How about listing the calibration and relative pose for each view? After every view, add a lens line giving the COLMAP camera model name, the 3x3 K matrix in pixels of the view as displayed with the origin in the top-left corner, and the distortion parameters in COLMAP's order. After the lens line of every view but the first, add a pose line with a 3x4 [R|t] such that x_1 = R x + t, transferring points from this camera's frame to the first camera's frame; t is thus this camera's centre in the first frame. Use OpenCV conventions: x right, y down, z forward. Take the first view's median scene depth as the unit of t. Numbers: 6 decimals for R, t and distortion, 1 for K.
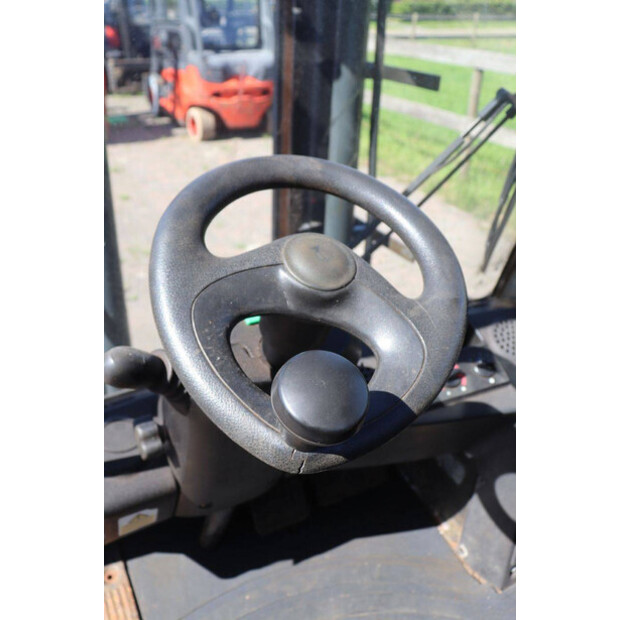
lens RADIAL K [[544.9, 0, 310.0], [0, 544.9, 310.0], [0, 0, 1]] dist [-0.132064, 0.137824]
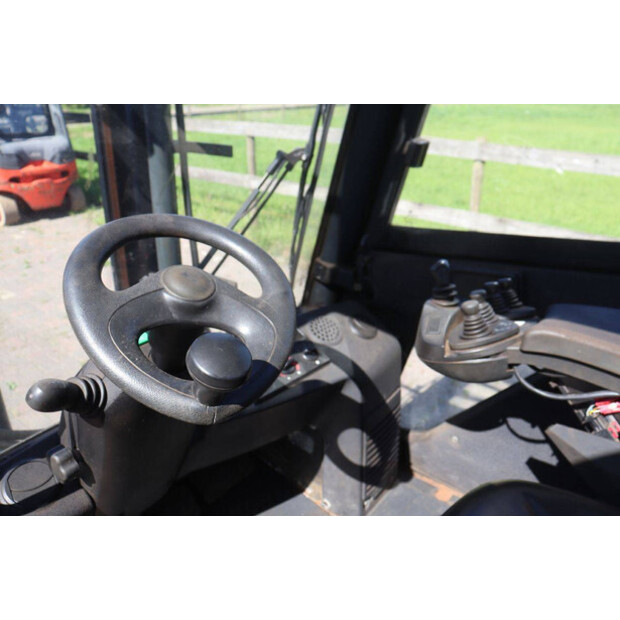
lens RADIAL K [[489.3, 0, 318.8], [0, 489.3, 309.2], [0, 0, 1]] dist [-0.179068, 0.146843]
pose [[0.911329, -0.186686, 0.366915, -0.073084], [0.216126, 0.975527, -0.040460, 0.049632], [-0.350383, 0.116172, 0.929374, -0.132722]]
